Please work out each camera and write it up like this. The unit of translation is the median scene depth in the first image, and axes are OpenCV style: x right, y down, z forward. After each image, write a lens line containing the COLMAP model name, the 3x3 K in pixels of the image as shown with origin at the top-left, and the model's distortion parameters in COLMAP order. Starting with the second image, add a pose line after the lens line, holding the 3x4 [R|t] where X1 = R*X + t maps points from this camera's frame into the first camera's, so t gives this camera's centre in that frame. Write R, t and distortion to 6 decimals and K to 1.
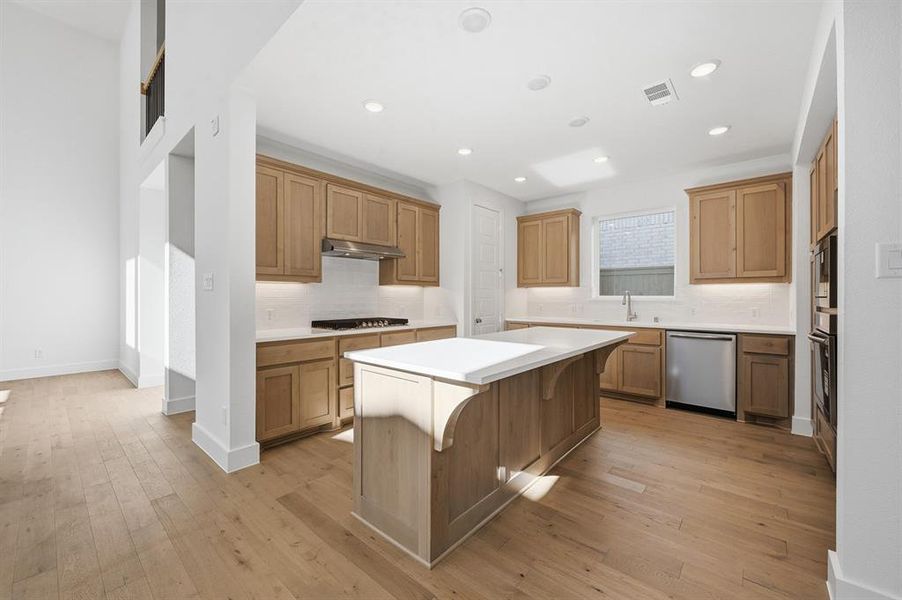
lens RADIAL K [[363.7, 0, 454.4], [0, 363.7, 298.8], [0, 0, 1]] dist [-0.002096, -0.000783]
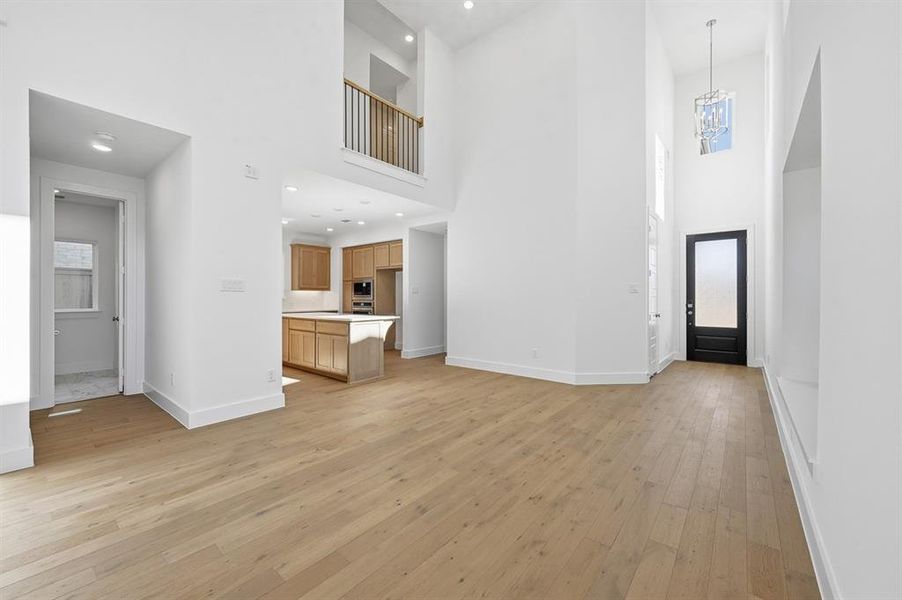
lens RADIAL K [[363.7, 0, 452.5], [0, 363.7, 295.1], [0, 0, 1]] dist [-0.002096, -0.000783]
pose [[-0.017764, 0.002921, 0.999838, -1.431942], [0.003143, 0.999991, -0.002866, -0.006386], [-0.999837, 0.003091, -0.017773, 0.173122]]
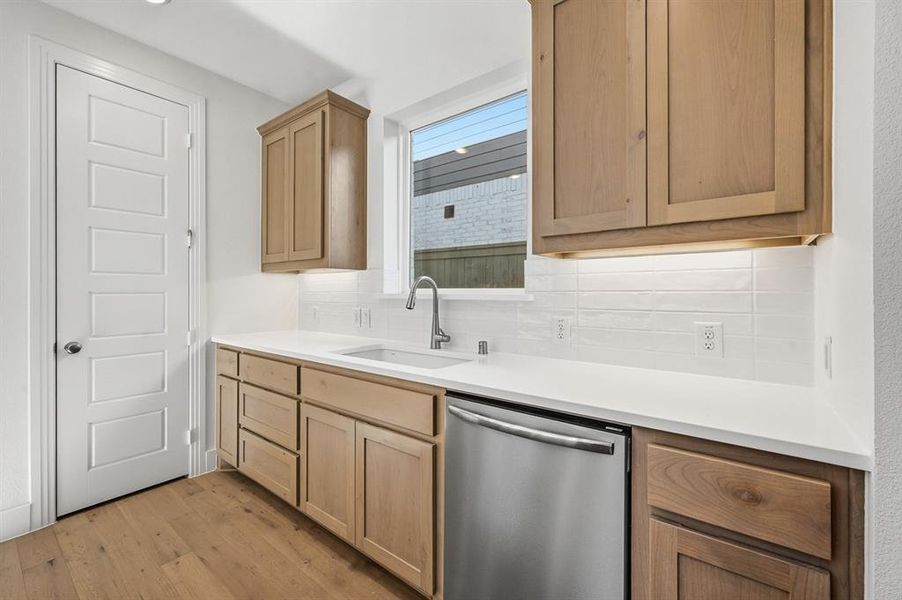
lens RADIAL K [[361.2, 0, 475.3], [0, 361.2, 295.3], [0, 0, 1]] dist [-0.003178, 0.000256]
pose [[0.998066, 0.003339, 0.062072, 0.582214], [-0.003290, 0.999994, -0.000889, -0.000214], [-0.062074, 0.000683, 0.998071, 0.670050]]
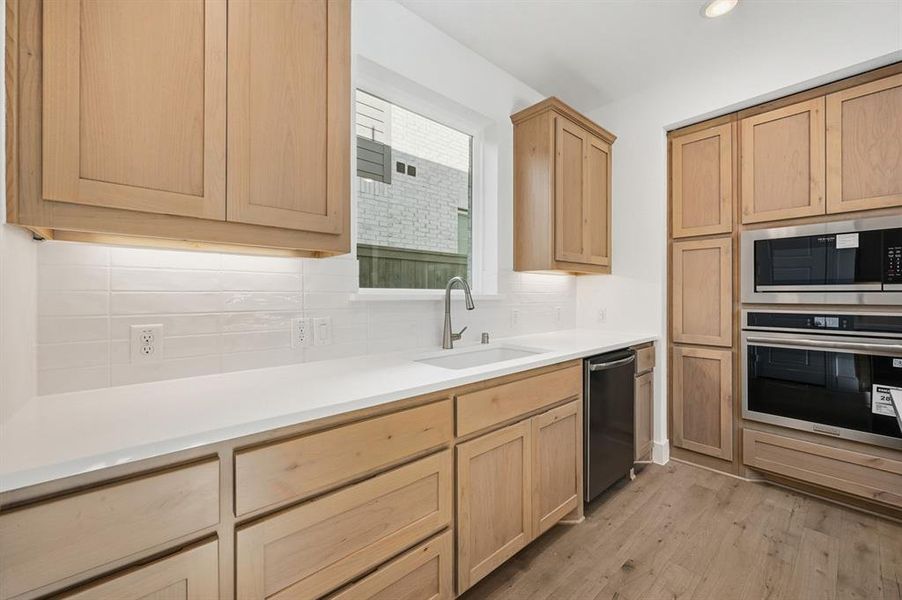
lens RADIAL K [[363.7, 0, 452.3], [0, 363.7, 294.3], [0, 0, 1]] dist [-0.002096, -0.000783]
pose [[0.129997, 0.002377, 0.991512, 0.070384], [0.003101, 0.999991, -0.002804, -0.001036], [-0.991510, 0.003439, 0.129988, 1.098070]]
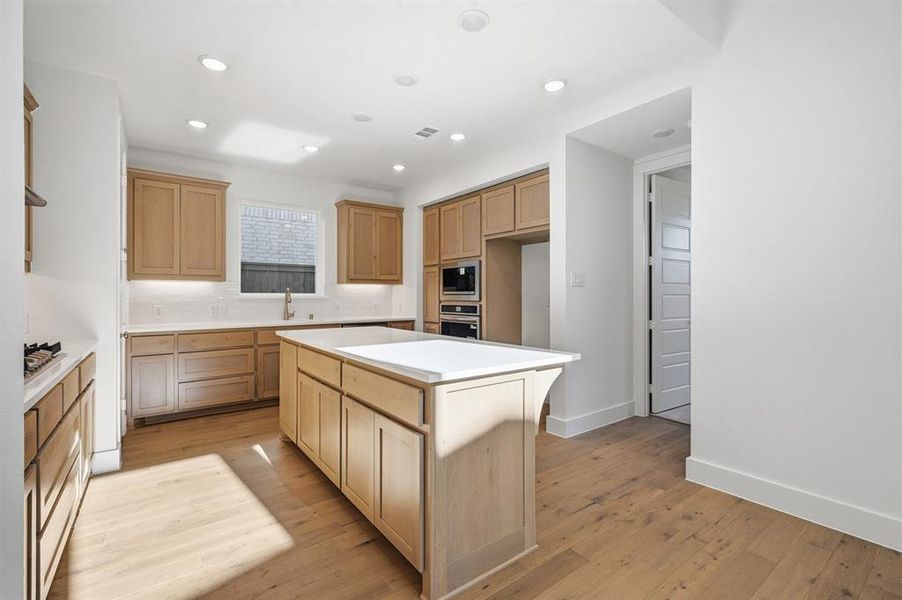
lens RADIAL K [[402.5, 0, 452.8], [0, 402.5, 297.4], [0, 0, 1]] dist [-0.002730, 0.000041]
pose [[0.215089, -0.003981, 0.976586, -0.525678], [0.002383, 0.999991, 0.003551, -0.000221], [-0.976592, 0.001563, 0.215097, 0.408177]]
